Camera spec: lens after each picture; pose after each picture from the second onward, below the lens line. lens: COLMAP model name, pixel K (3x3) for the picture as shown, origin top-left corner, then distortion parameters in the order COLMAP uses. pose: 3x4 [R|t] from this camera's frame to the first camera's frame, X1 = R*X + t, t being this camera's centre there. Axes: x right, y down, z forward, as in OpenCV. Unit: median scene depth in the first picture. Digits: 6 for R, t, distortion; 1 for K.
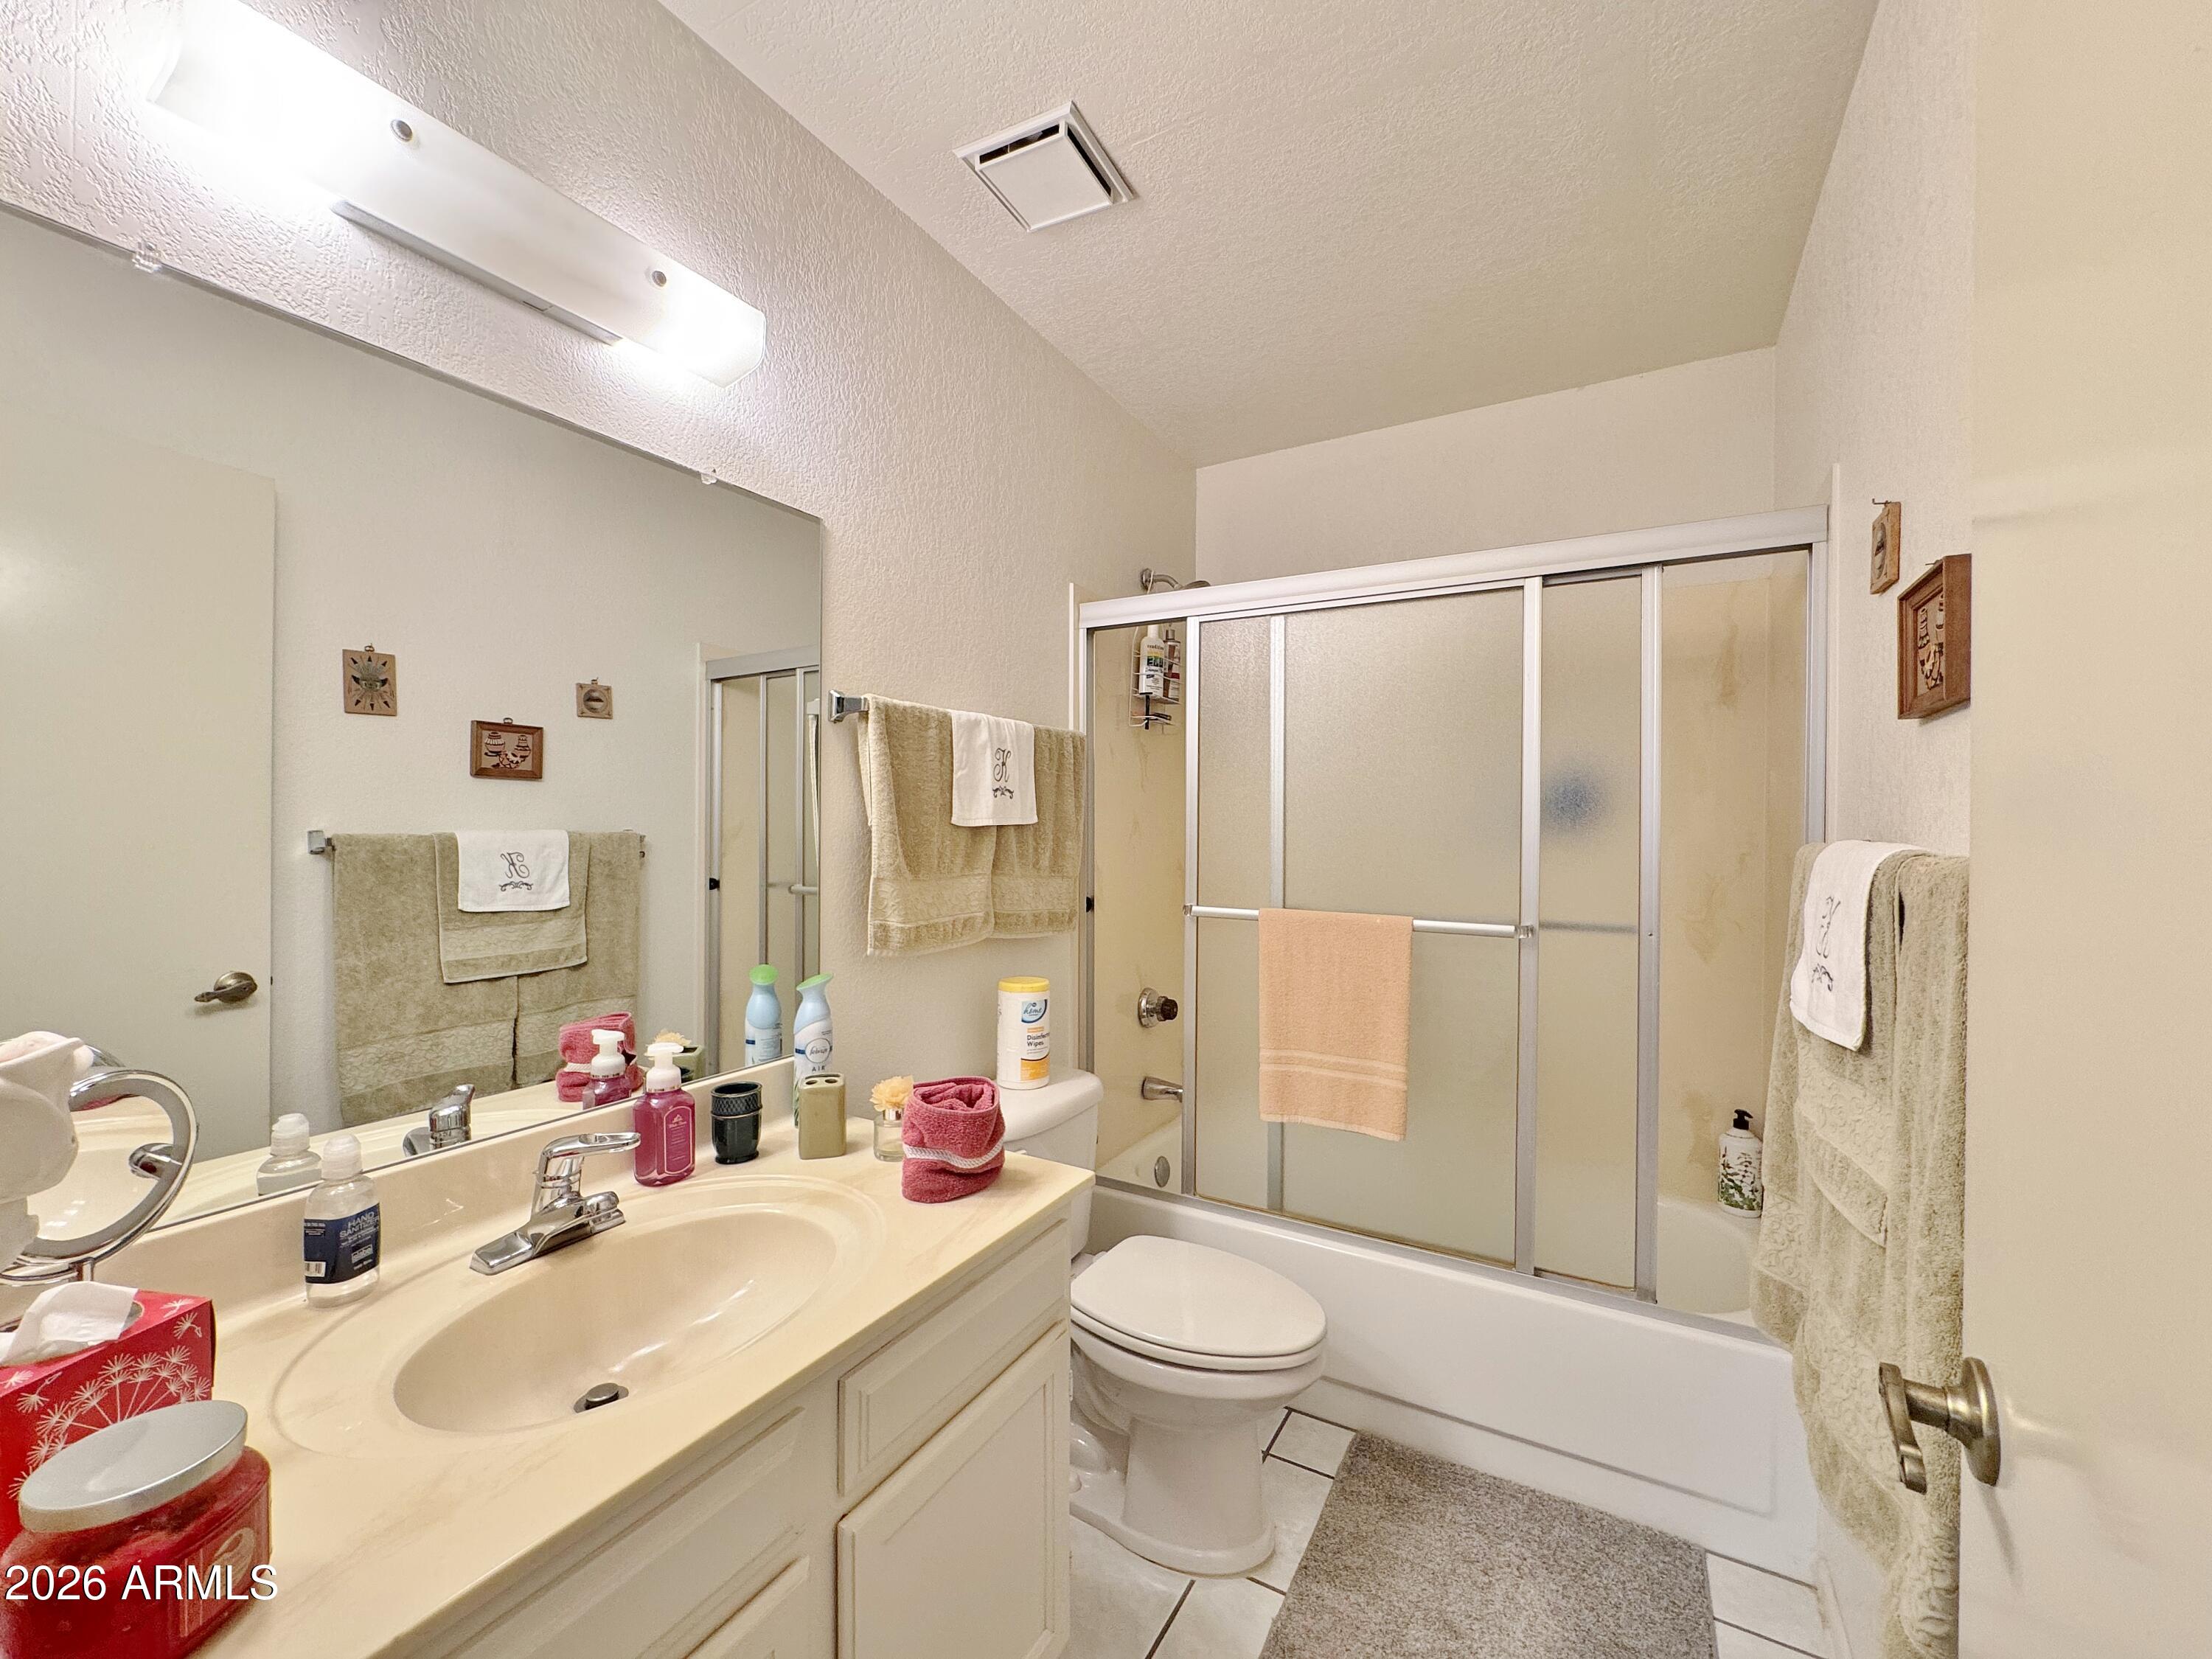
lens RADIAL K [[887.8, 0, 1107.5], [0, 887.8, 828.2], [0, 0, 1]] dist [-0.007639, 0.001148]
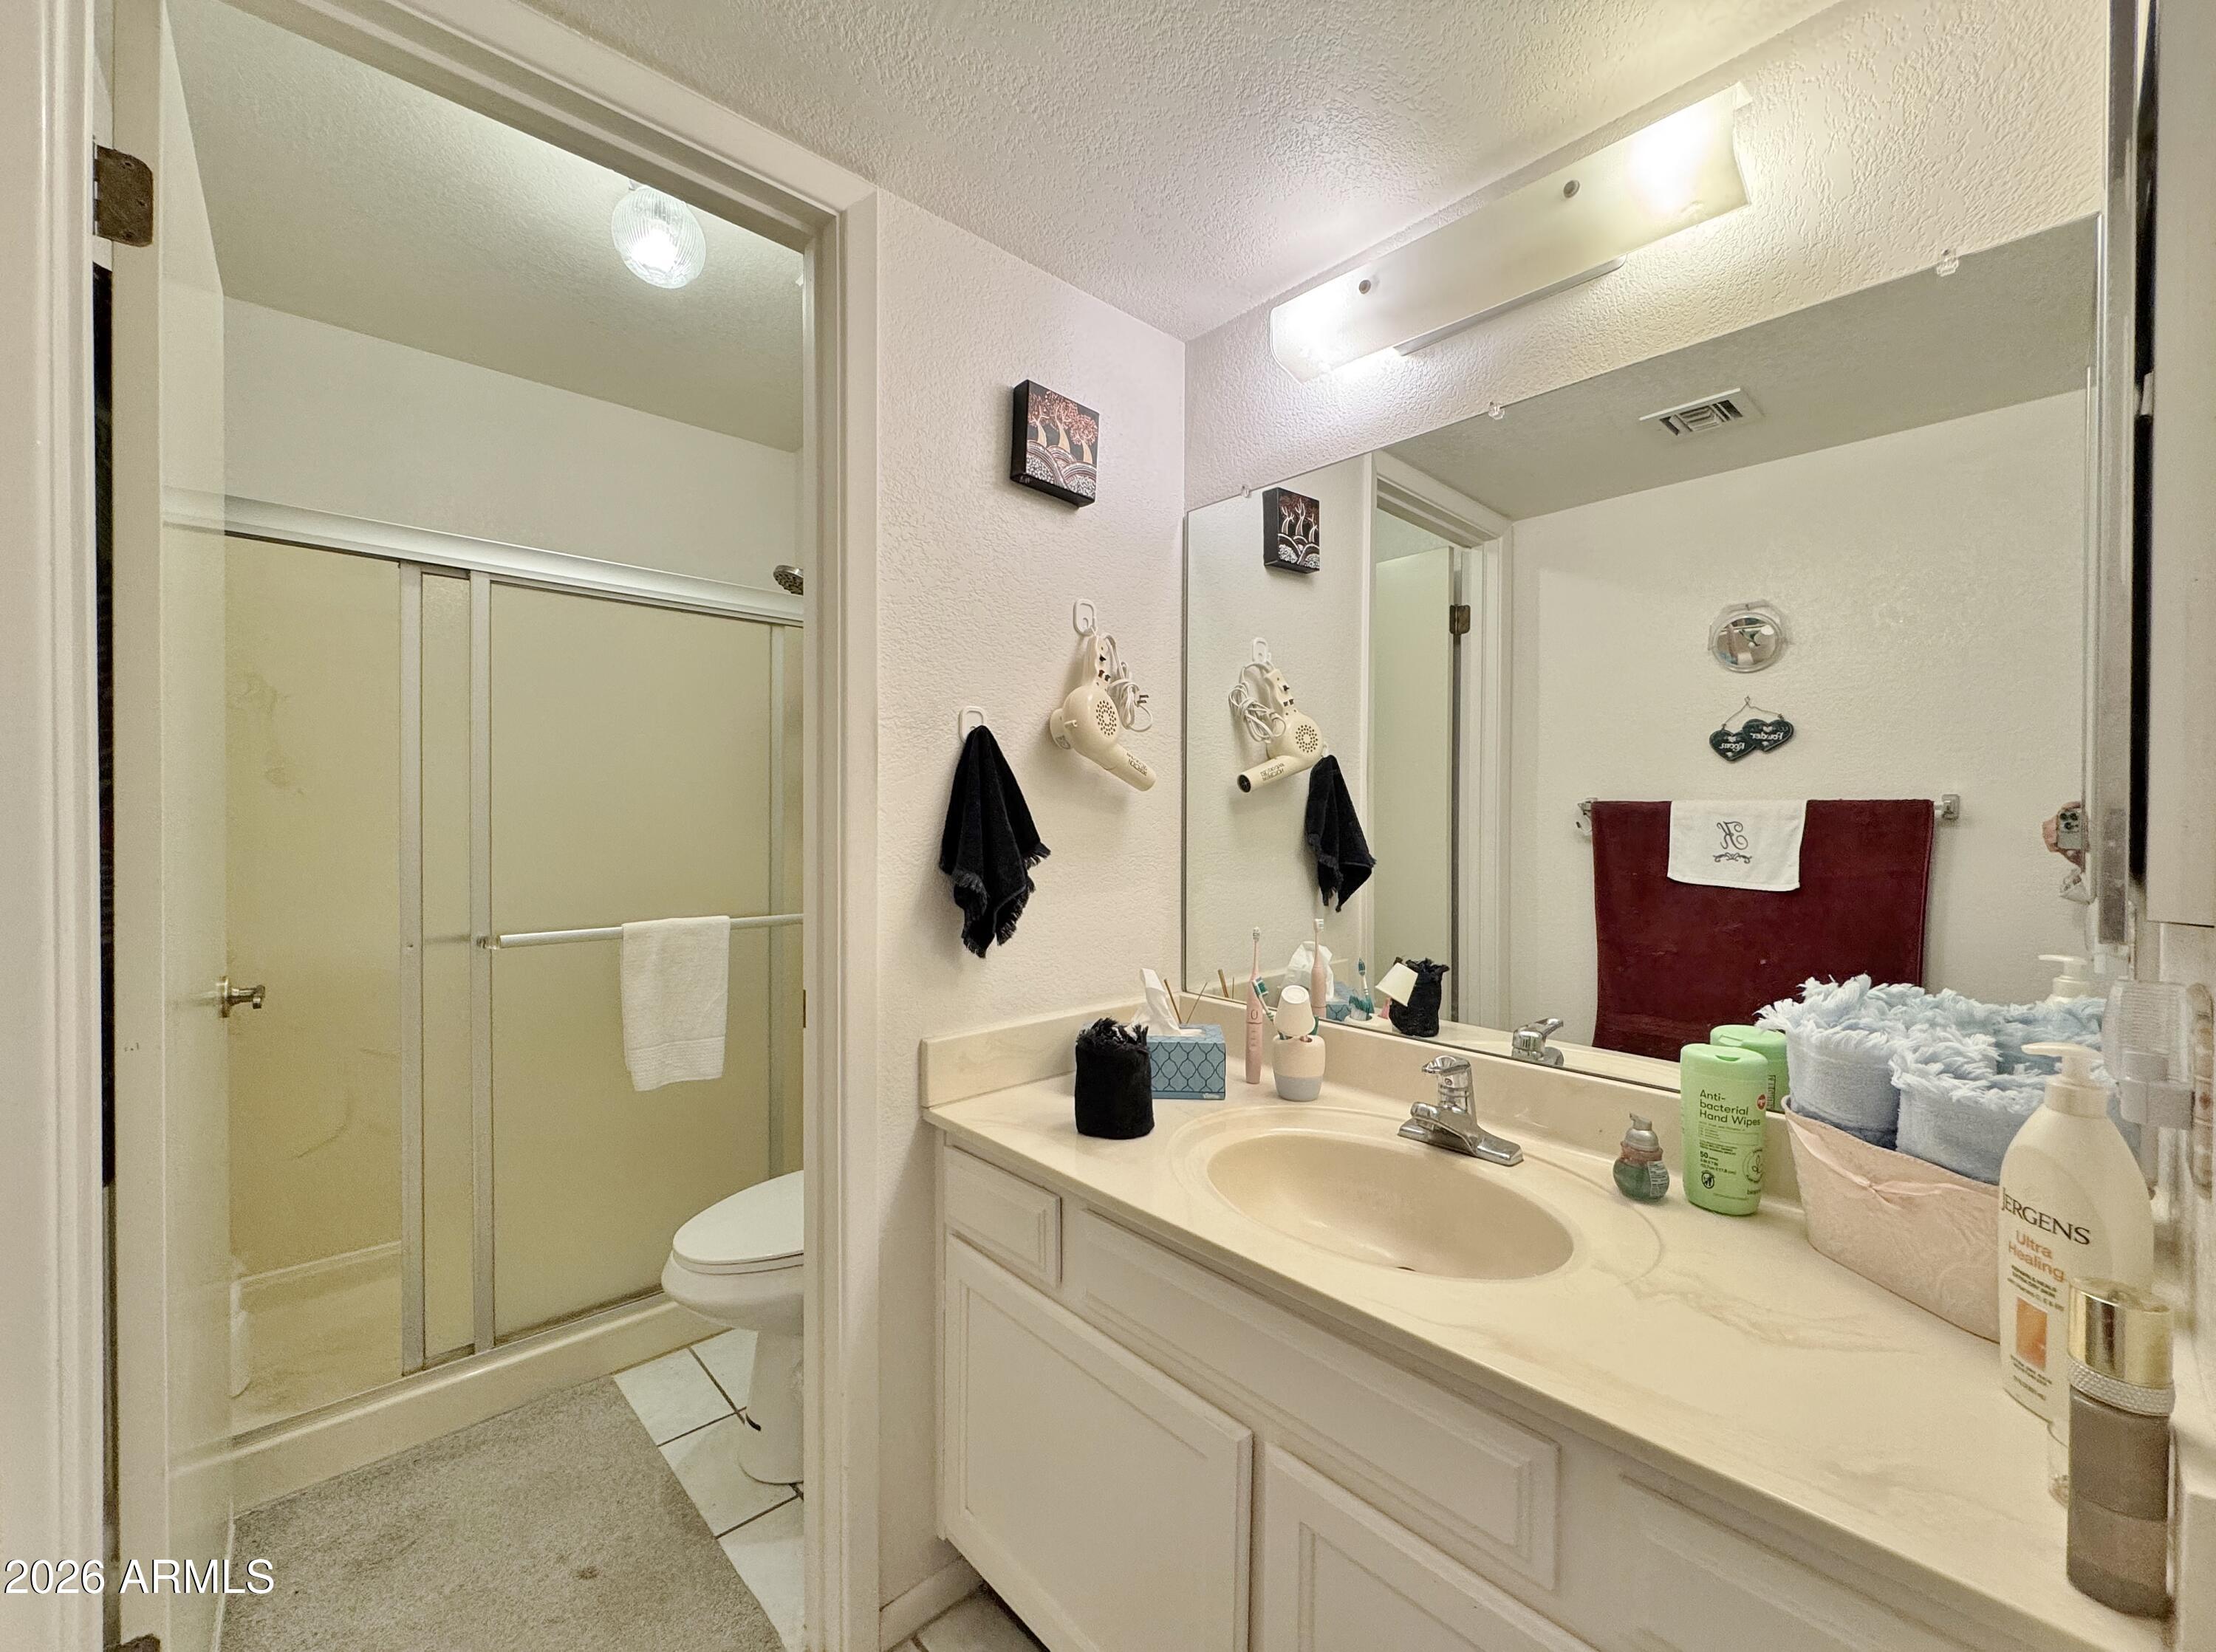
lens RADIAL K [[889.3, 0, 1109.5], [0, 889.3, 824.7], [0, 0, 1]] dist [-0.007639, 0.001148]
pose [[-0.289364, 0.010287, -0.957164, 0.410504], [0.002304, 0.999947, 0.010051, 0.019649], [0.957216, 0.000703, -0.289372, 0.647465]]
